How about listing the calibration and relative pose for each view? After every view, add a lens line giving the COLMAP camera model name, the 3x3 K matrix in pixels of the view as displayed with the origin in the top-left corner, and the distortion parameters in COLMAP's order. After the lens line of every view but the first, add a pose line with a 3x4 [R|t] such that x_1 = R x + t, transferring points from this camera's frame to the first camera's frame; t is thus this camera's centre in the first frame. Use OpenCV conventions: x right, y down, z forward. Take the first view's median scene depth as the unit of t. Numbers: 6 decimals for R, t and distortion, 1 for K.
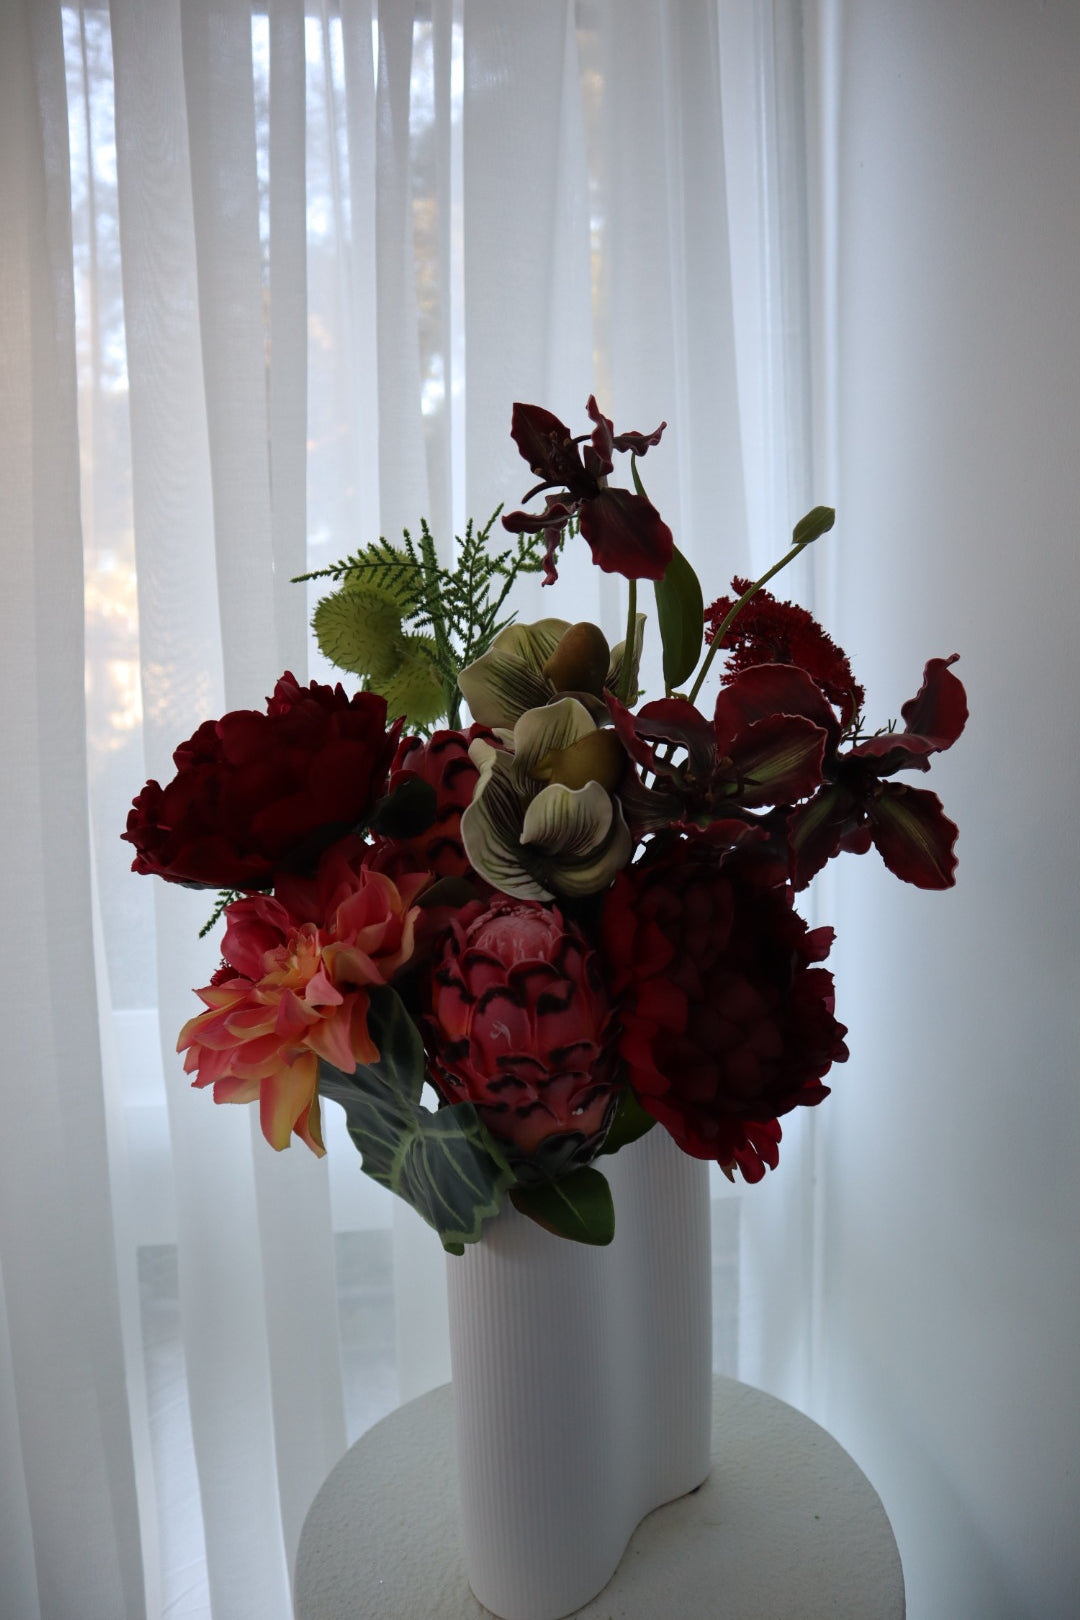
lens RADIAL K [[1123.9, 0, 537.9], [0, 1123.9, 810.7], [0, 0, 1]] dist [-0.125953, 0.088477]
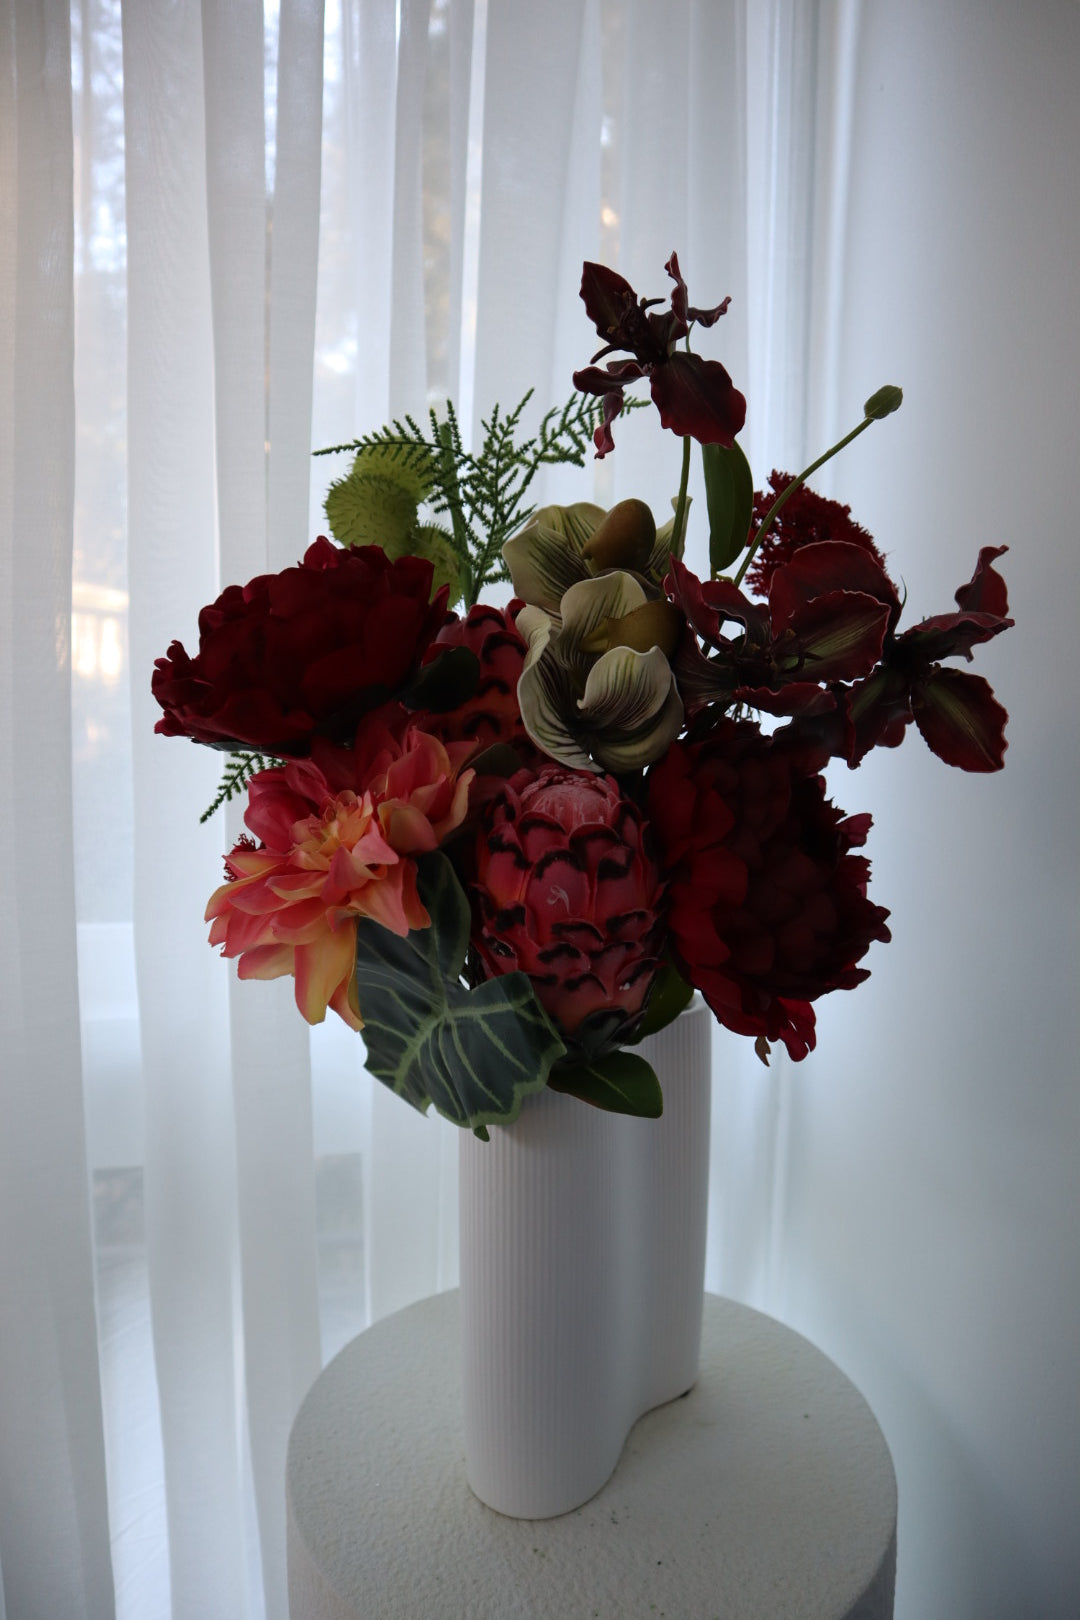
lens RADIAL K [[1118.8, 0, 534.7], [0, 1118.8, 807.9], [0, 0, 1]] dist [-0.120258, 0.088912]
pose [[0.995992, 0.031759, 0.083609, -0.125401], [-0.033746, 0.999178, 0.022467, 0.090033], [-0.082827, -0.025199, 0.996245, 0.031417]]
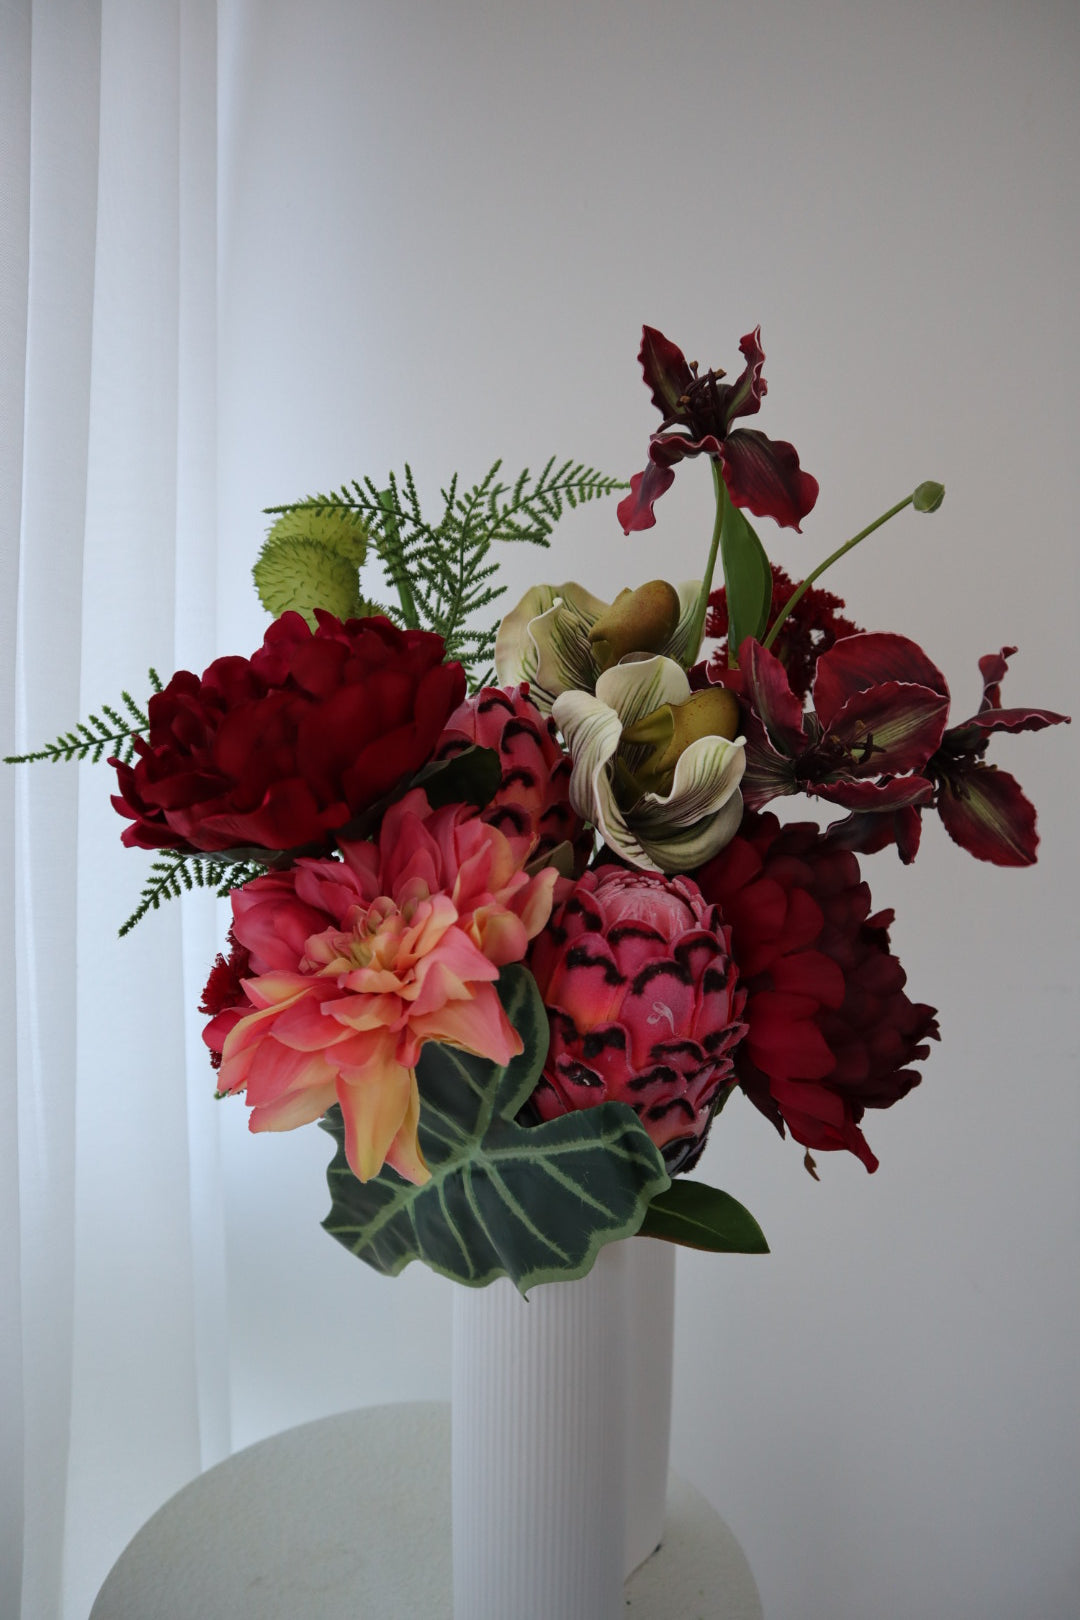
lens RADIAL K [[1123.9, 0, 537.9], [0, 1123.9, 810.7], [0, 0, 1]] dist [-0.125953, 0.088477]
pose [[0.934406, 0.040883, 0.353855, -0.394505], [-0.016742, 0.997334, -0.071020, 0.094065], [-0.355815, 0.060438, 0.932600, 0.201220]]
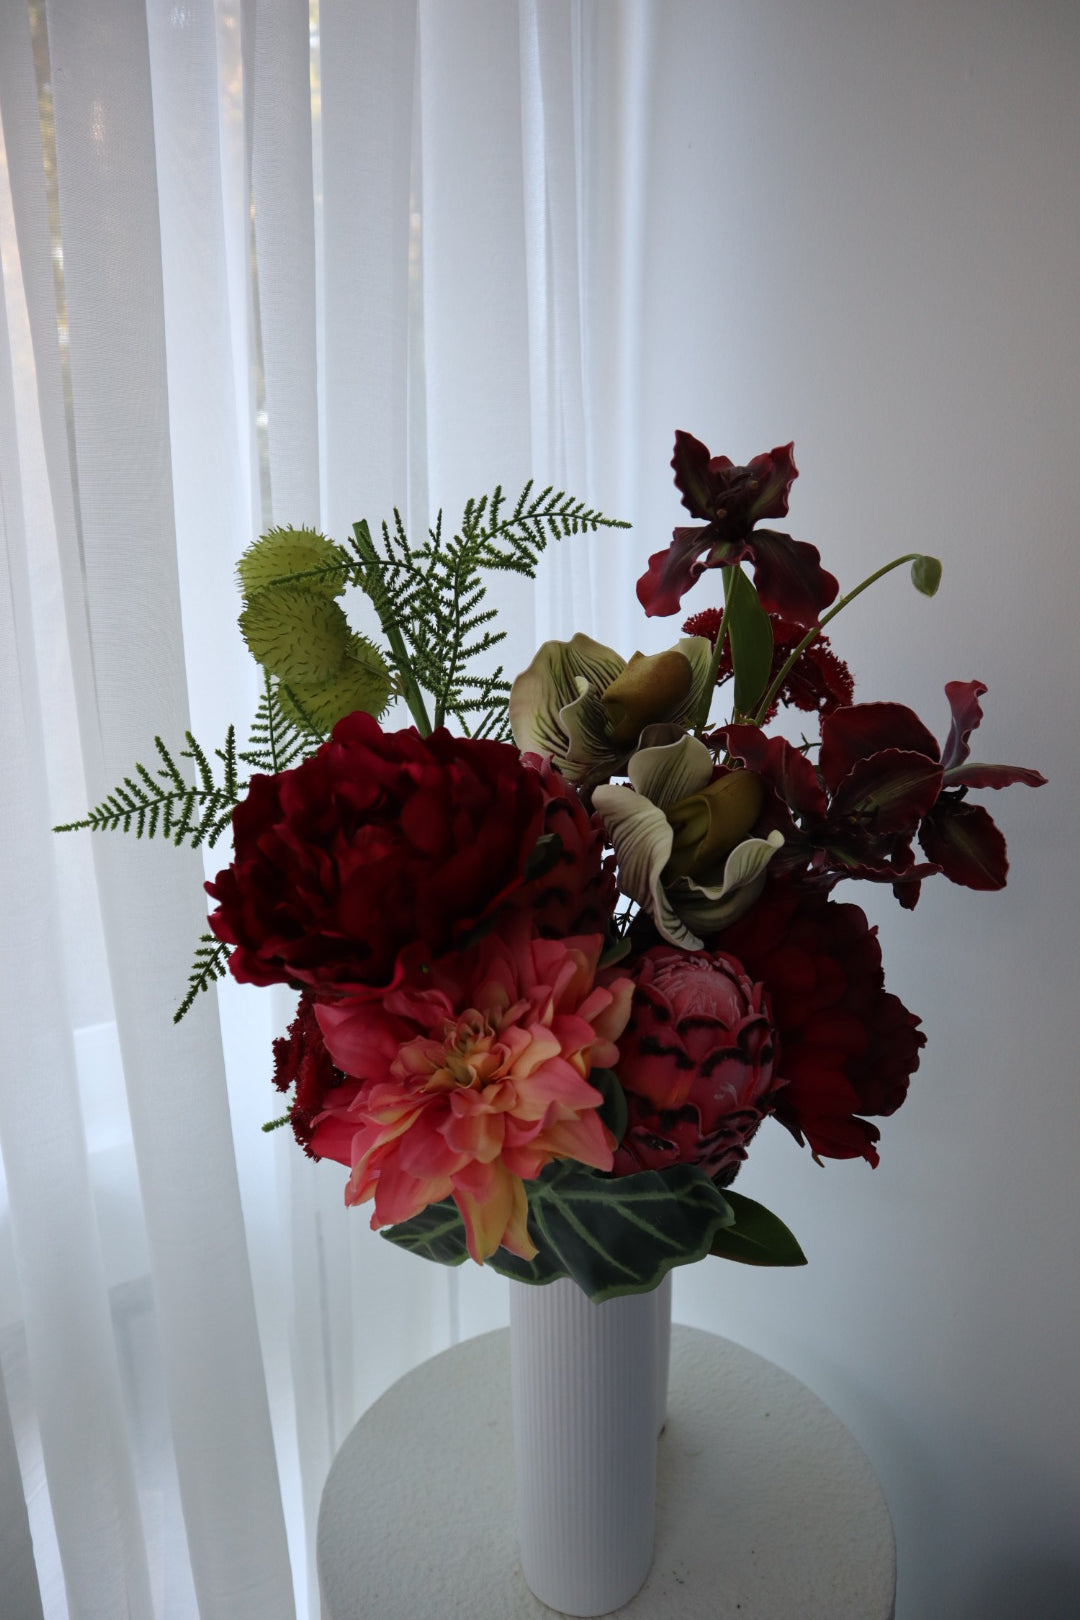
lens RADIAL K [[1118.8, 0, 534.7], [0, 1118.8, 807.9], [0, 0, 1]] dist [-0.120258, 0.088912]
pose [[0.868409, -0.092976, 0.487053, -0.581936], [0.043505, 0.992762, 0.111944, -0.156217], [-0.493936, -0.076024, 0.866168, 0.226603]]
